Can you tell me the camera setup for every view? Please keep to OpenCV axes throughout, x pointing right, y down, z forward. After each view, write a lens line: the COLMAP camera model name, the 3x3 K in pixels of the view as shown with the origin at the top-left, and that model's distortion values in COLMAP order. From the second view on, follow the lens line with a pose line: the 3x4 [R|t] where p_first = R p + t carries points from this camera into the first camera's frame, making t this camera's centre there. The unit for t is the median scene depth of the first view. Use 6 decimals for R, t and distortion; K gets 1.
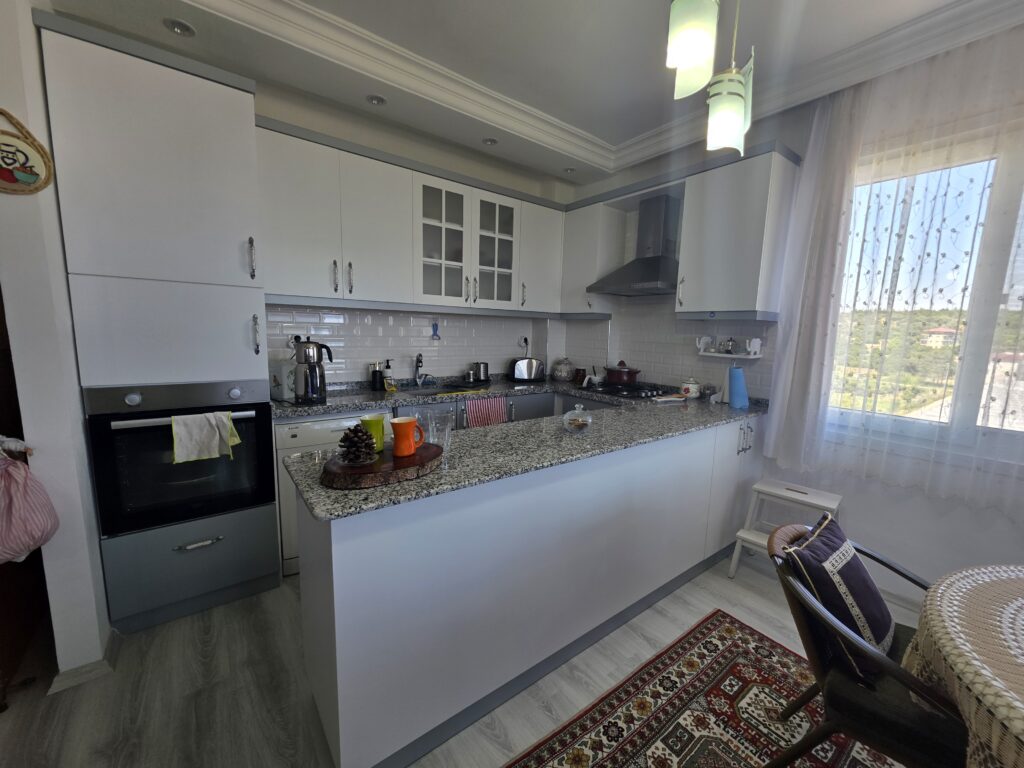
lens RADIAL K [[408.9, 0, 517.6], [0, 408.9, 386.7], [0, 0, 1]] dist [0.002670, -0.000153]
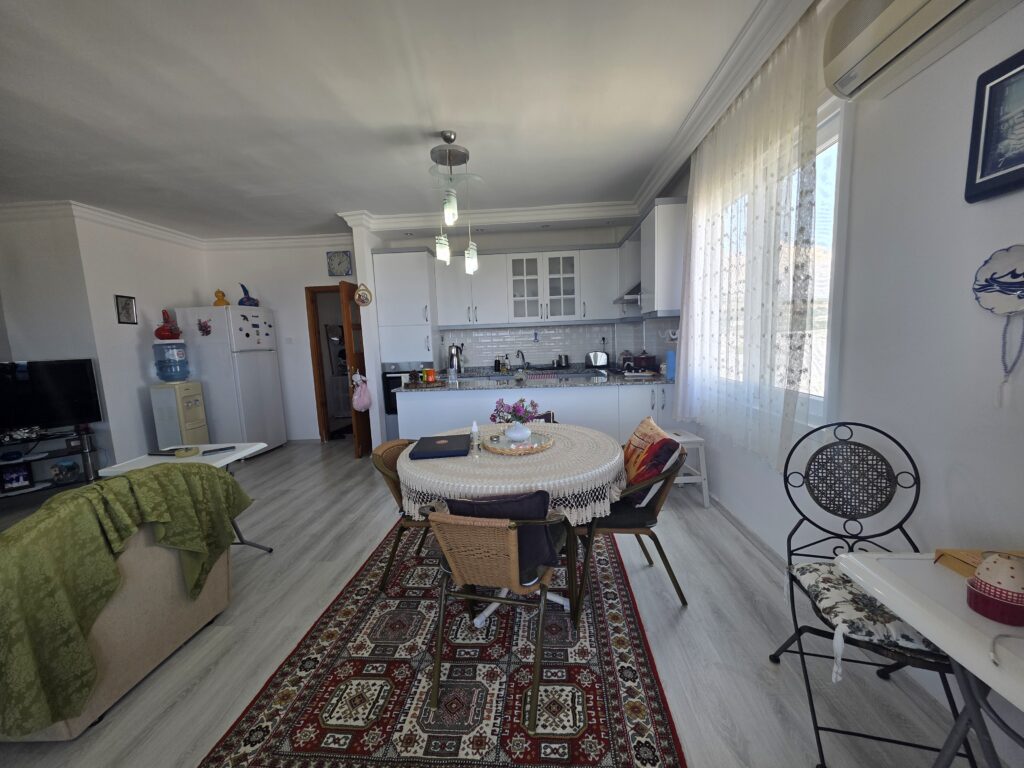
lens RADIAL K [[408.4, 0, 517.0], [0, 408.4, 388.9], [0, 0, 1]] dist [0.003516, -0.000543]
pose [[0.754575, 0.023120, -0.655807, 0.941364], [-0.032265, 0.999478, -0.001888, 0.092716], [0.655420, 0.022584, 0.754927, -0.350248]]
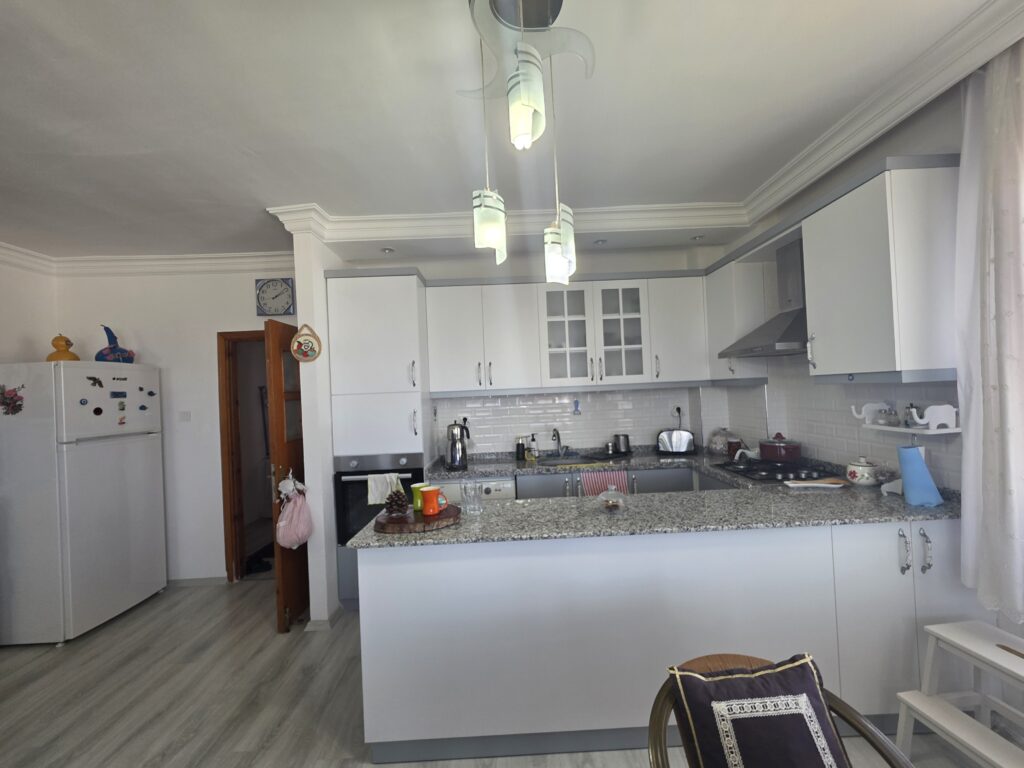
lens RADIAL K [[412.7, 0, 513.8], [0, 412.7, 387.2], [0, 0, 1]] dist [0.003531, 0.000077]
pose [[0.798844, -0.070347, -0.597411, 0.376309], [-0.016987, 0.990104, -0.139303, -0.033006], [0.601299, 0.121429, 0.789744, 0.000121]]
